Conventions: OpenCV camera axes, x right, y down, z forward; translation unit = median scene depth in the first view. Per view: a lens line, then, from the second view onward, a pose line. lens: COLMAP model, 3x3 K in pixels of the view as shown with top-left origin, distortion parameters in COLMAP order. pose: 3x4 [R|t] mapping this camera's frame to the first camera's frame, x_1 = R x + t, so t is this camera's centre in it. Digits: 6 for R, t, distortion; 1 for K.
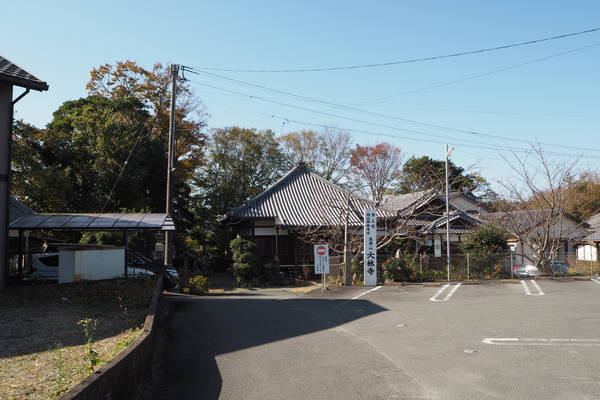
lens RADIAL K [[499.6, 0, 301.8], [0, 499.6, 197.9], [0, 0, 1]] dist [-0.057081, 0.000212]
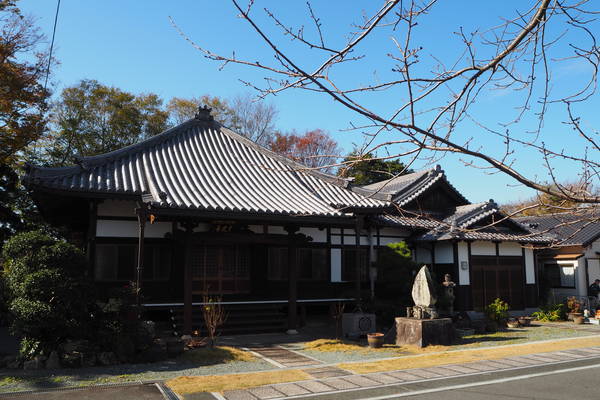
lens RADIAL K [[499.6, 0, 301.8], [0, 499.6, 197.9], [0, 0, 1]] dist [-0.057081, 0.000212]
pose [[0.977750, 0.035170, 0.206804, -0.005941], [-0.021352, 0.997411, -0.068672, 0.063113], [-0.208684, 0.062729, 0.975969, 0.492164]]
